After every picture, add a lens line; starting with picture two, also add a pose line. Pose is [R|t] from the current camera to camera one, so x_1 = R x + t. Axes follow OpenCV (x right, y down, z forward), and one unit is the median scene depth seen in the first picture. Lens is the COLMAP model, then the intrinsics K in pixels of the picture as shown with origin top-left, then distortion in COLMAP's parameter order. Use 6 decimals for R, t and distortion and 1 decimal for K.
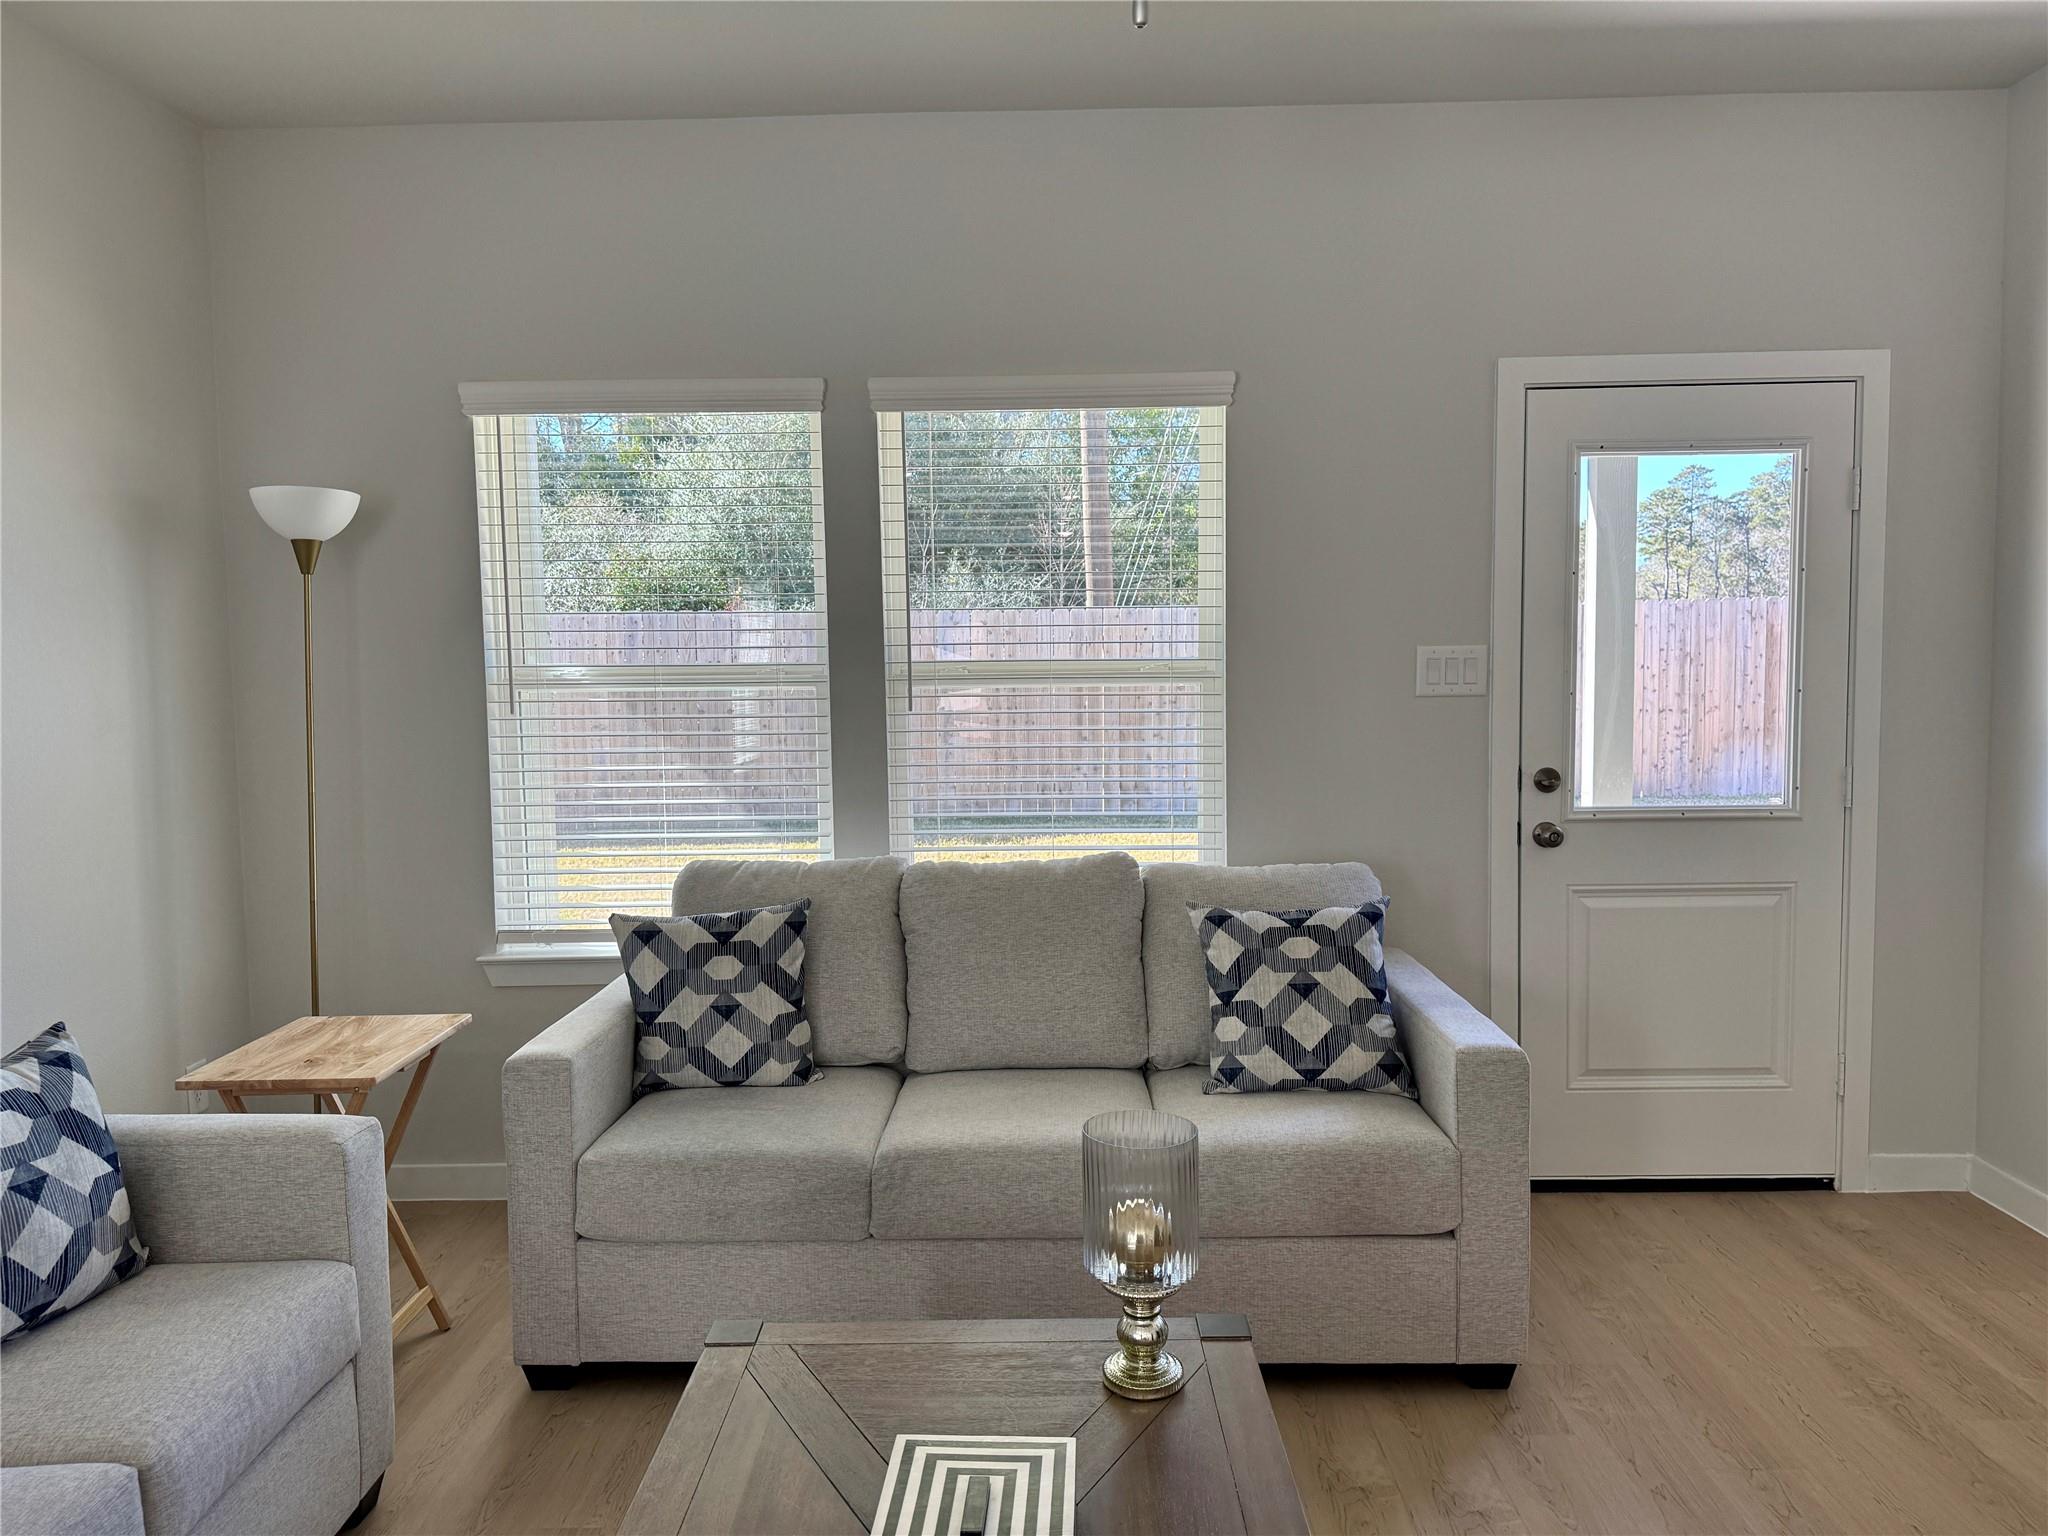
lens RADIAL K [[1411.3, 0, 1022.5], [0, 1411.3, 775.8], [0, 0, 1]] dist [0.090207, -0.117770]
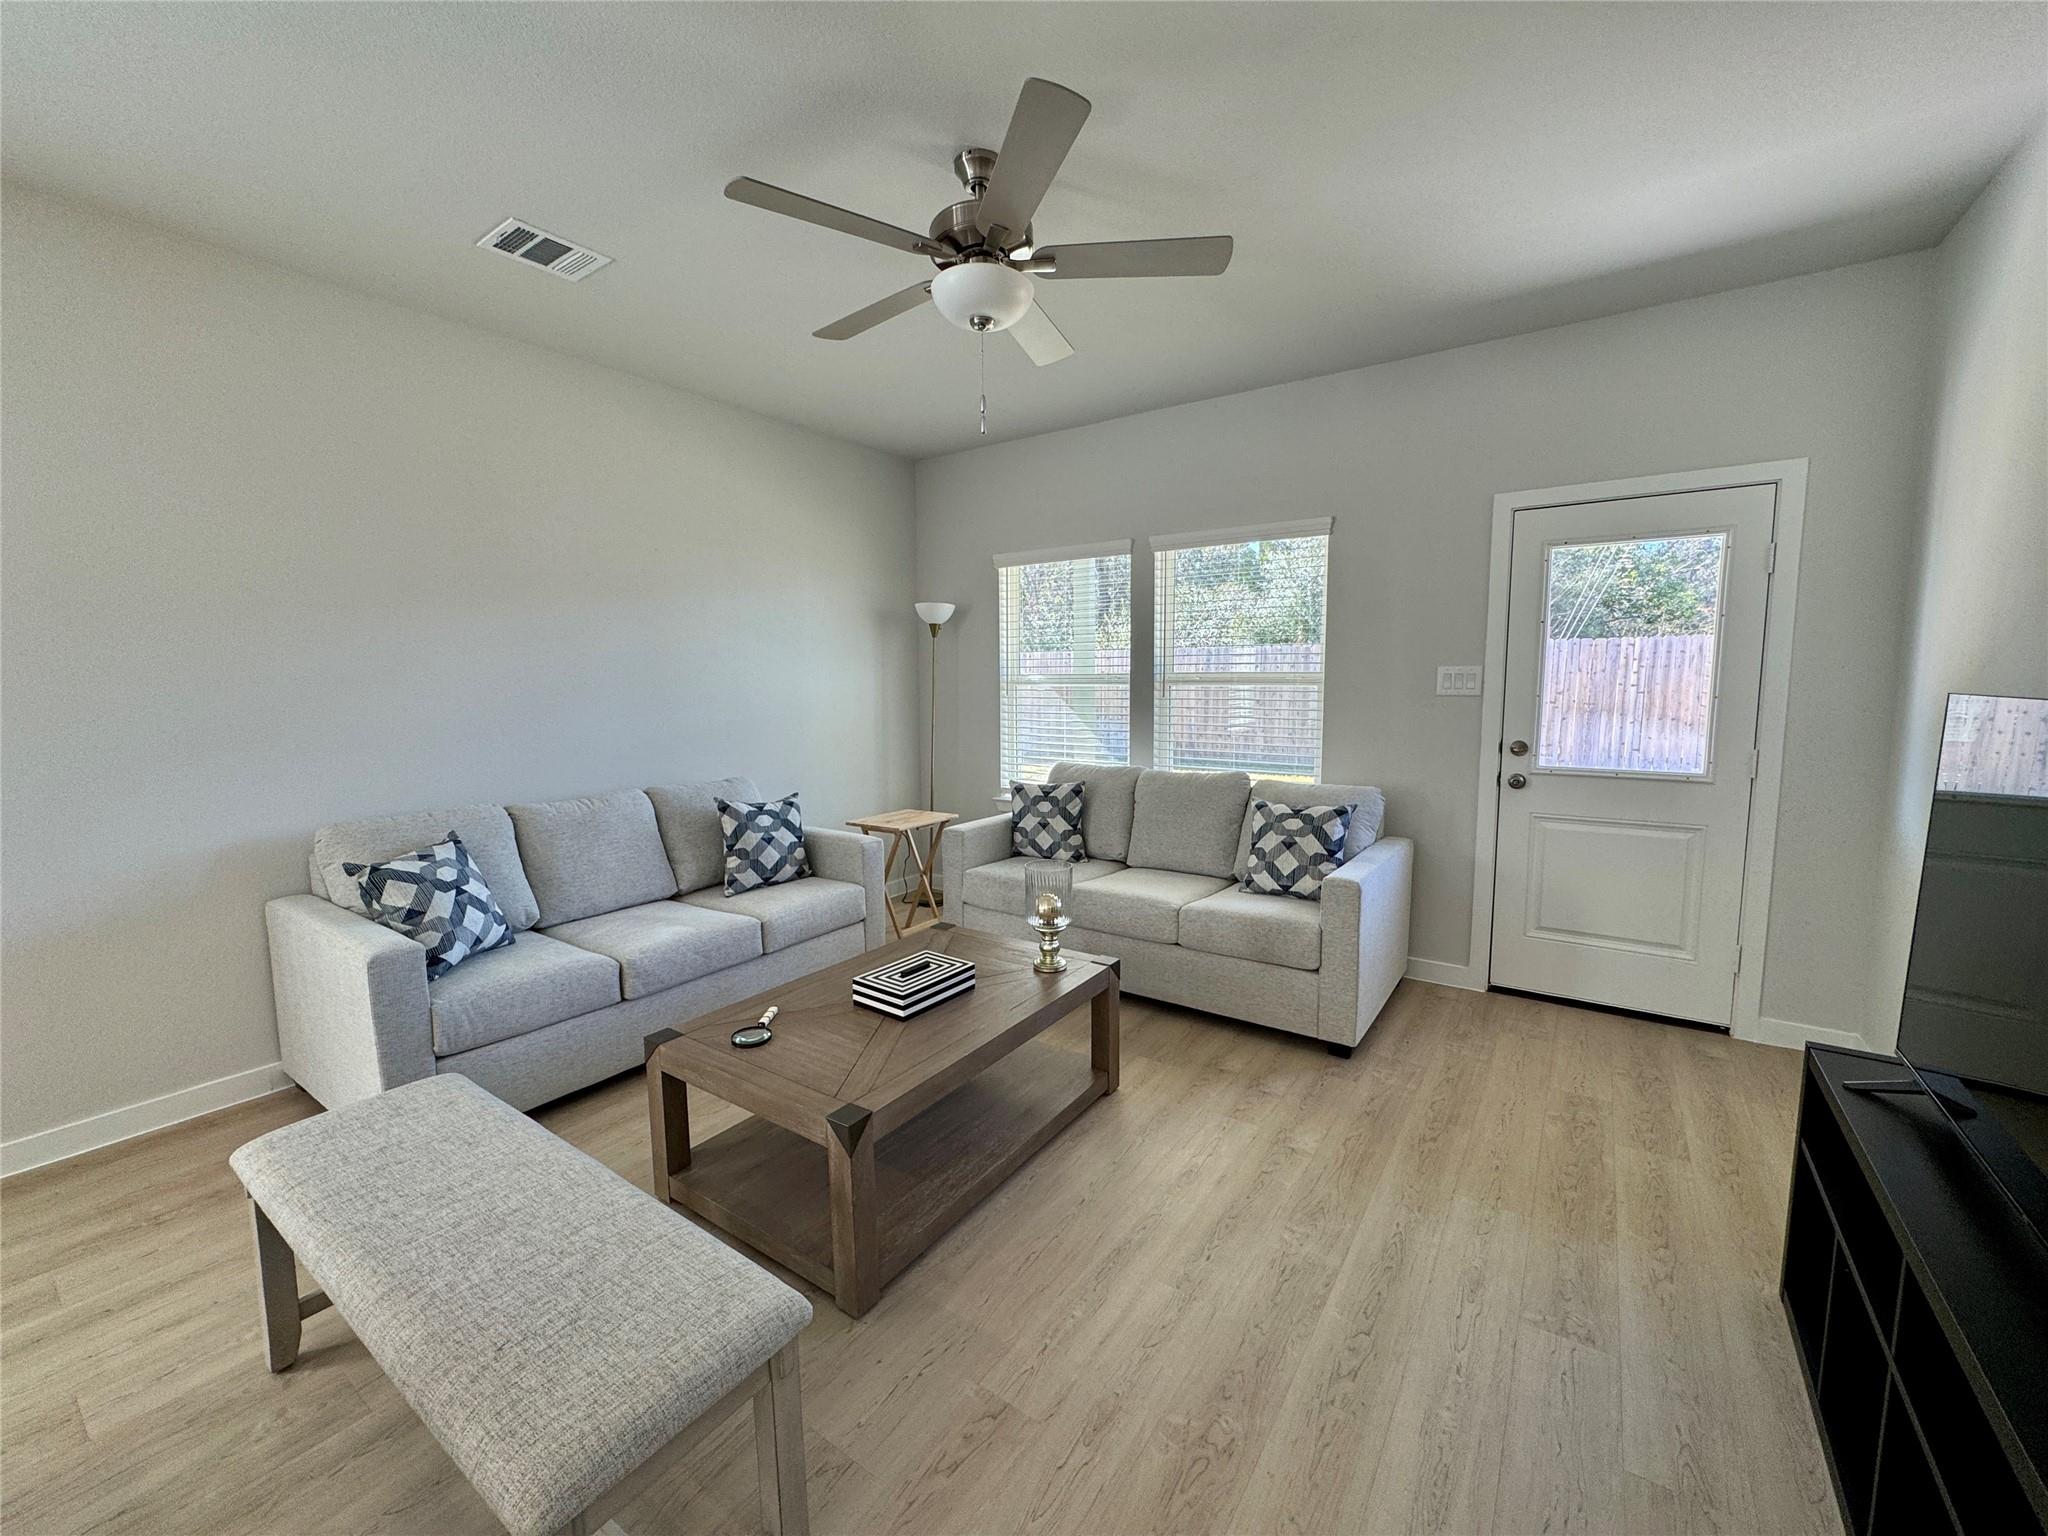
lens RADIAL K [[815.0, 0, 1024.0], [0, 815.0, 768.0], [0, 0, 1]] dist [0.000213, -0.000344]
pose [[0.833898, 0.069975, -0.547464, 0.472498], [-0.049056, 0.997401, 0.052763, 0.004650], [0.549734, -0.017142, 0.835164, -0.118151]]
